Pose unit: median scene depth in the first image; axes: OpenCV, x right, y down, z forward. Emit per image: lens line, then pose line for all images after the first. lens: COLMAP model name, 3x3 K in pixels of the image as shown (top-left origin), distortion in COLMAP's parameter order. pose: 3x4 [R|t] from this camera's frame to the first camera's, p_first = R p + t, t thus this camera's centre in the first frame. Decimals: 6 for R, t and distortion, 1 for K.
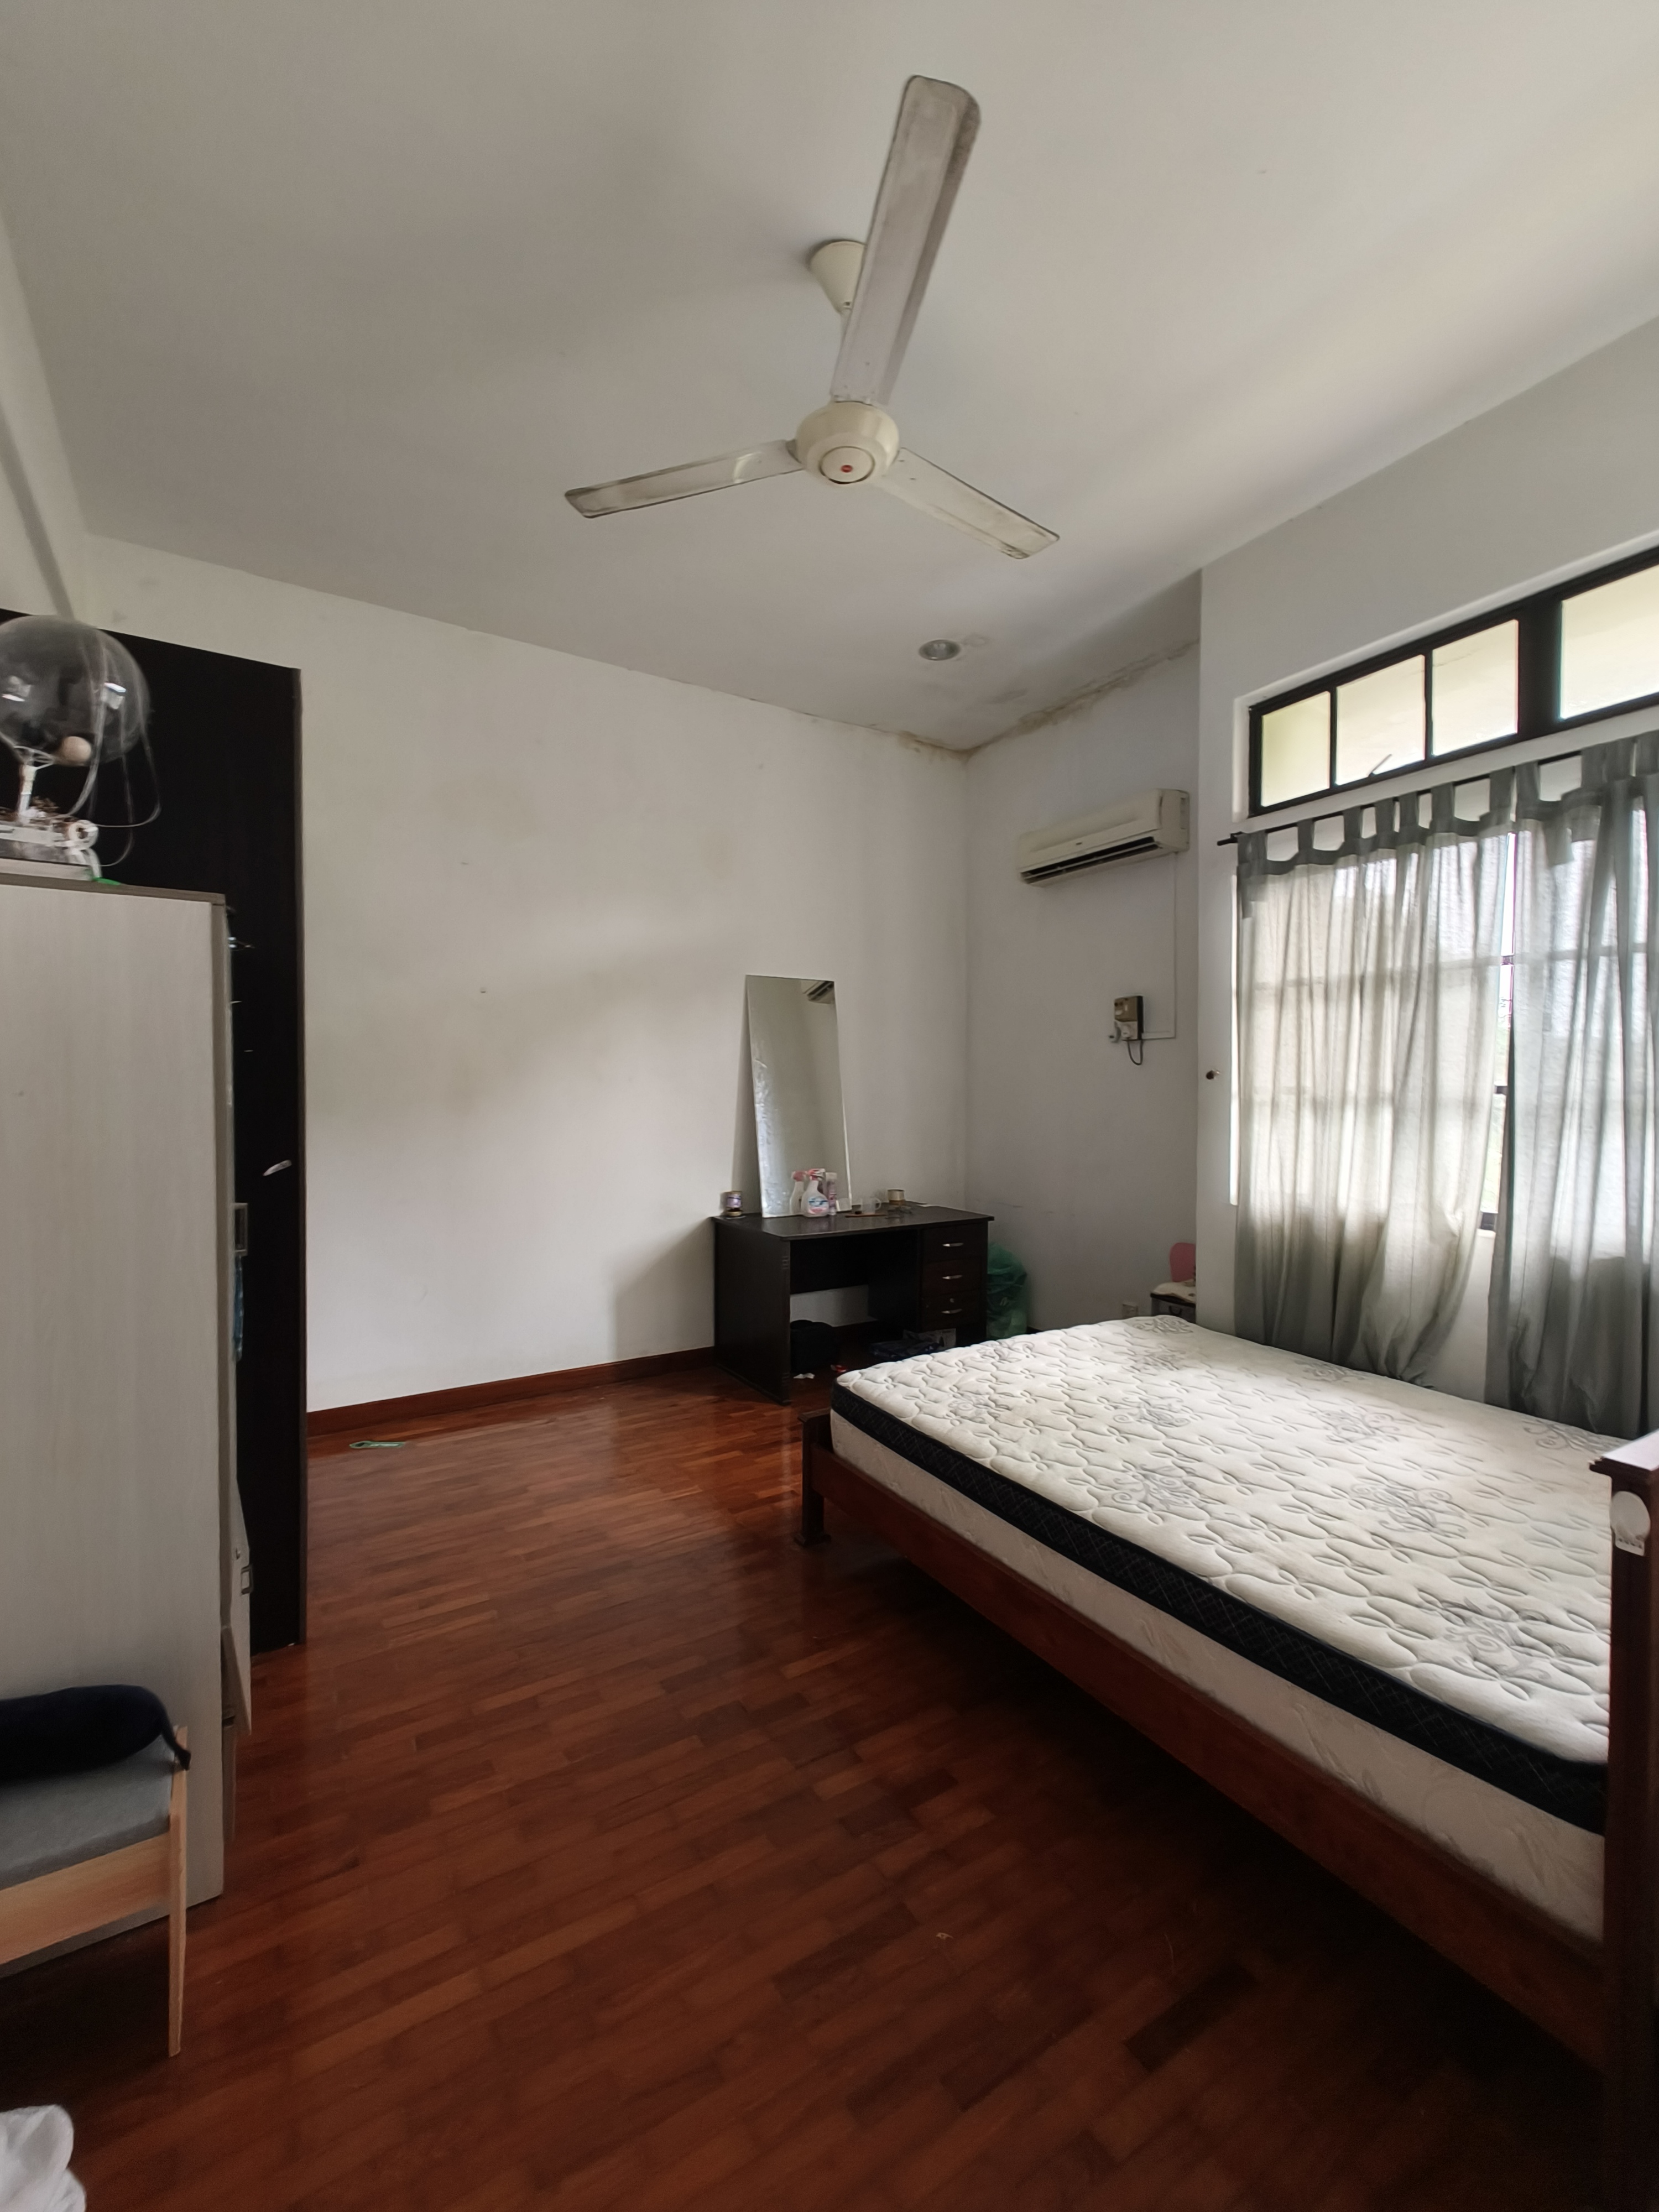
lens RADIAL K [[896.4, 0, 834.7], [0, 896.4, 1140.7], [0, 0, 1]] dist [-0.000576, -0.000094]
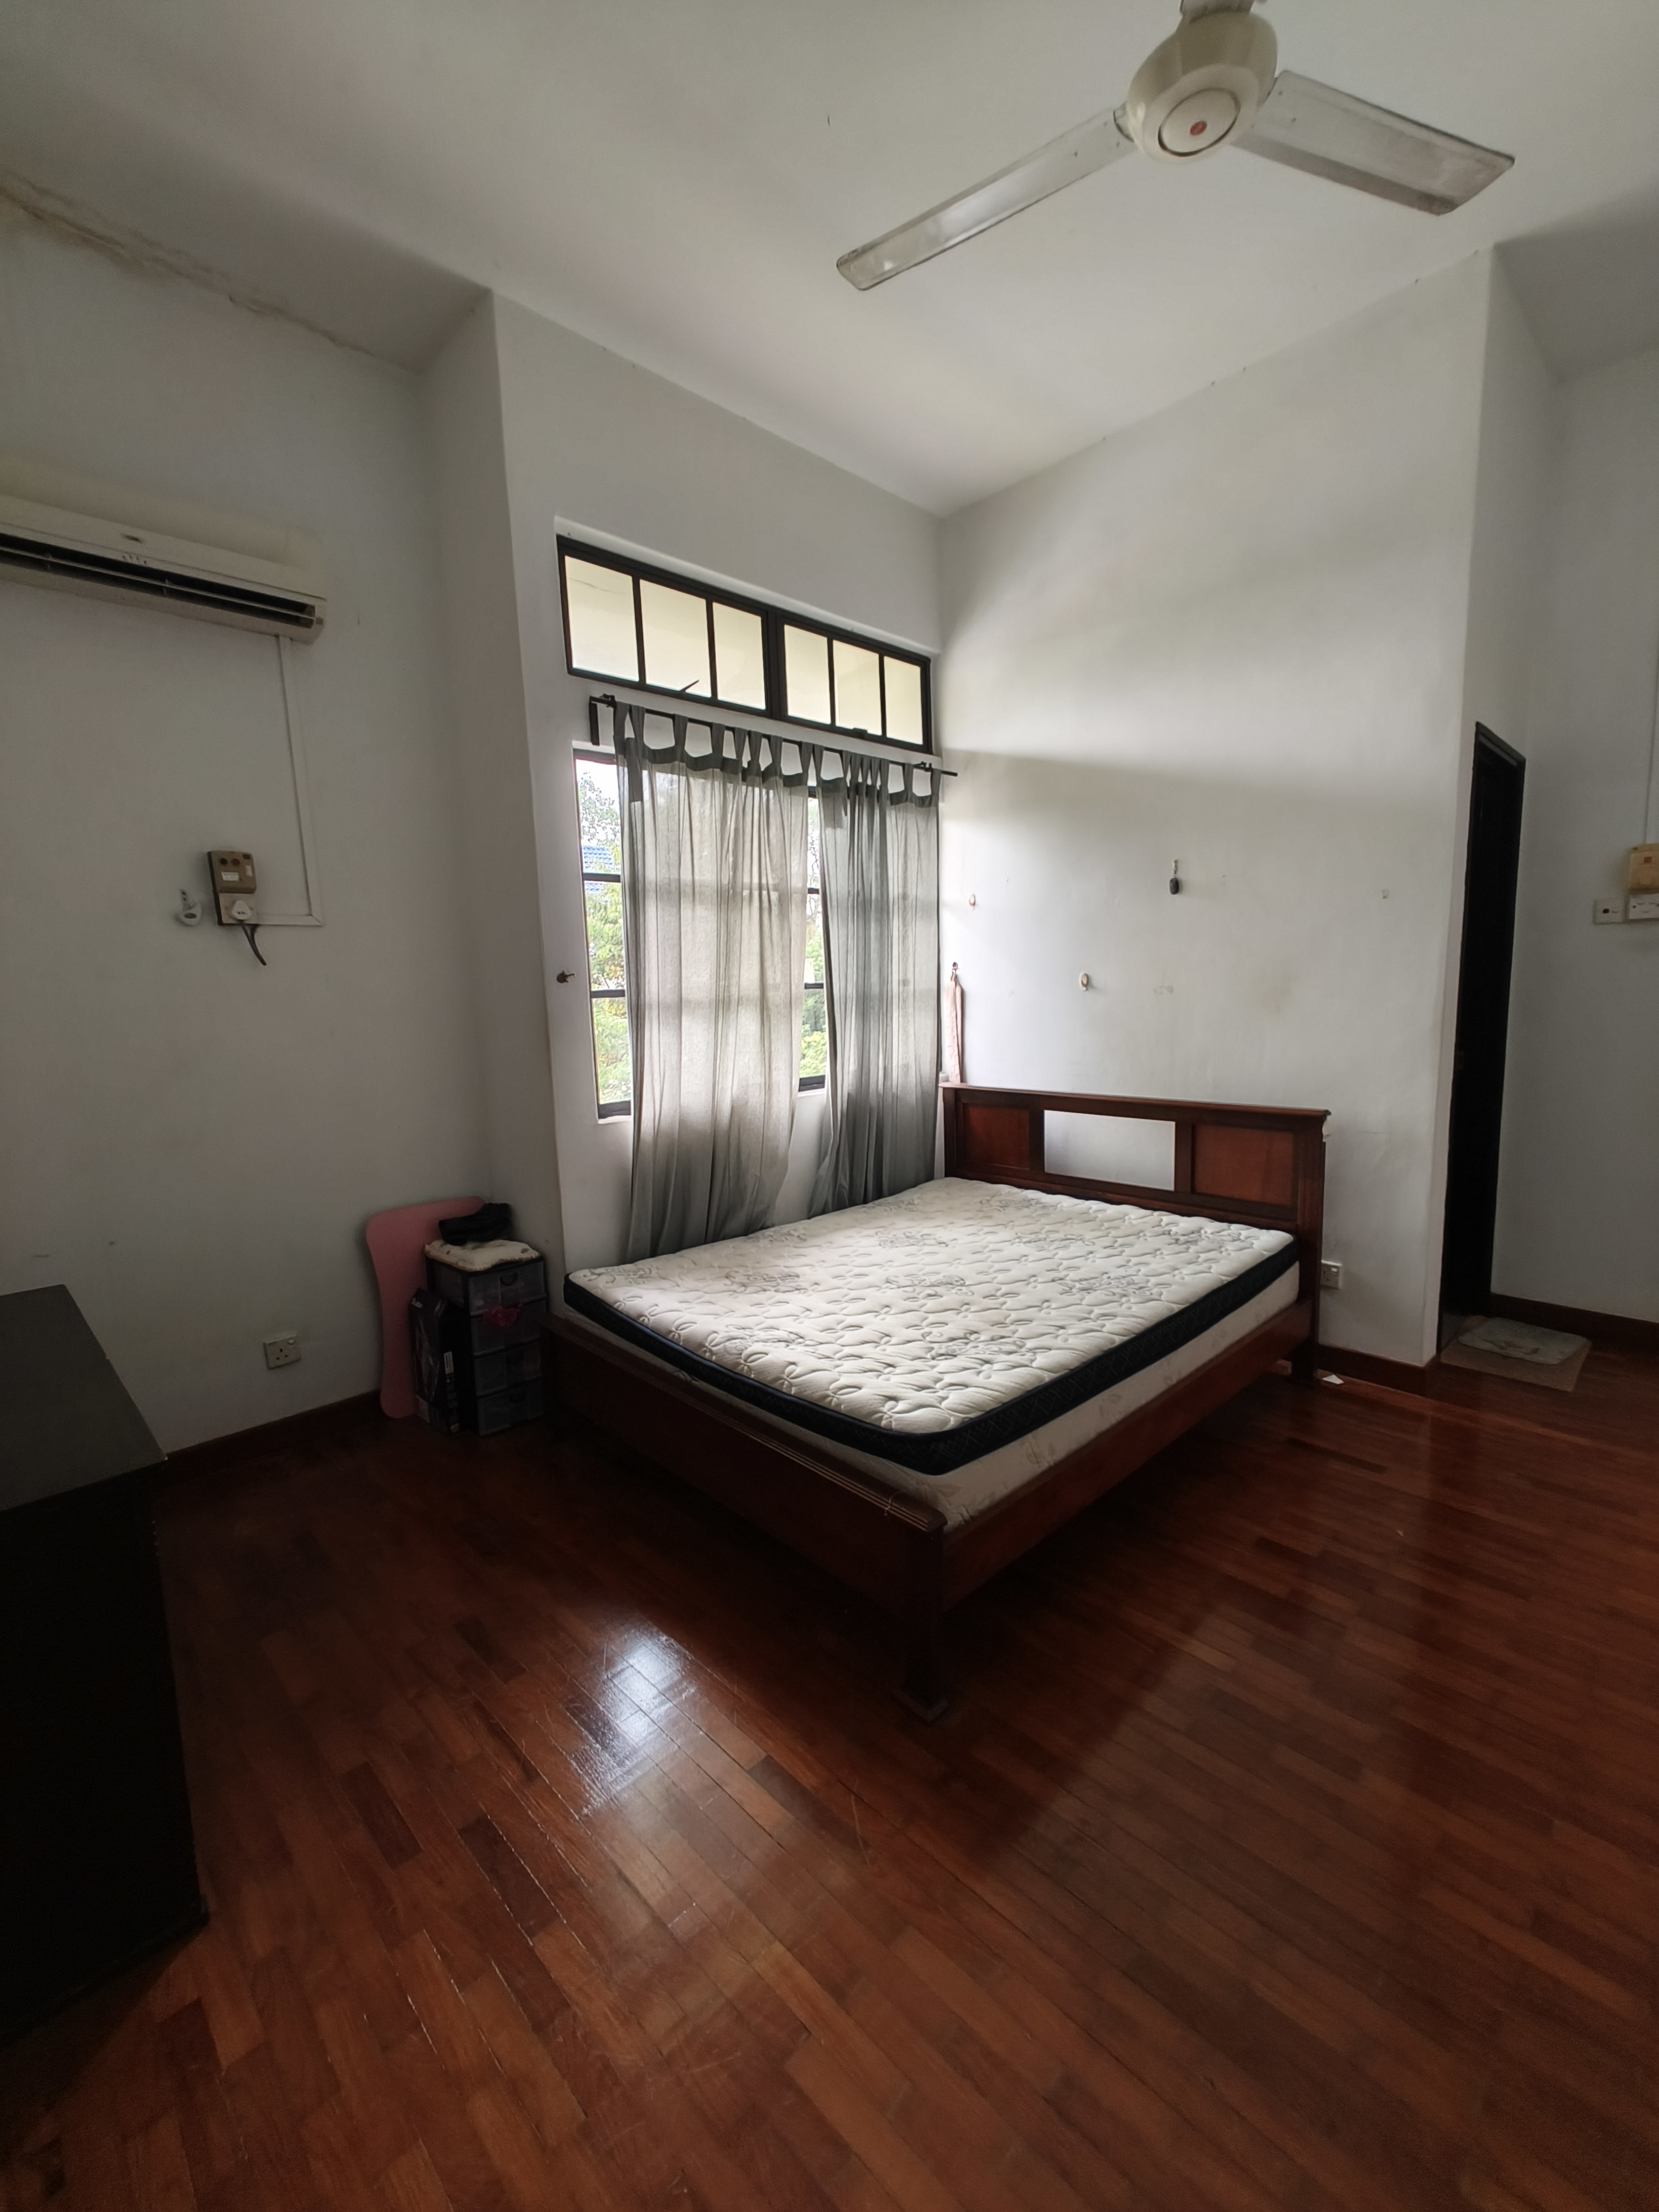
lens RADIAL K [[939.0, 0, 829.5], [0, 939.0, 1106.0], [0, 0, 1]] dist [0.013616, -0.000532]
pose [[-0.202831, -0.127572, 0.970868, -0.652168], [0.083968, 0.985559, 0.147045, -0.082851], [-0.975607, 0.111347, -0.189189, 1.231670]]
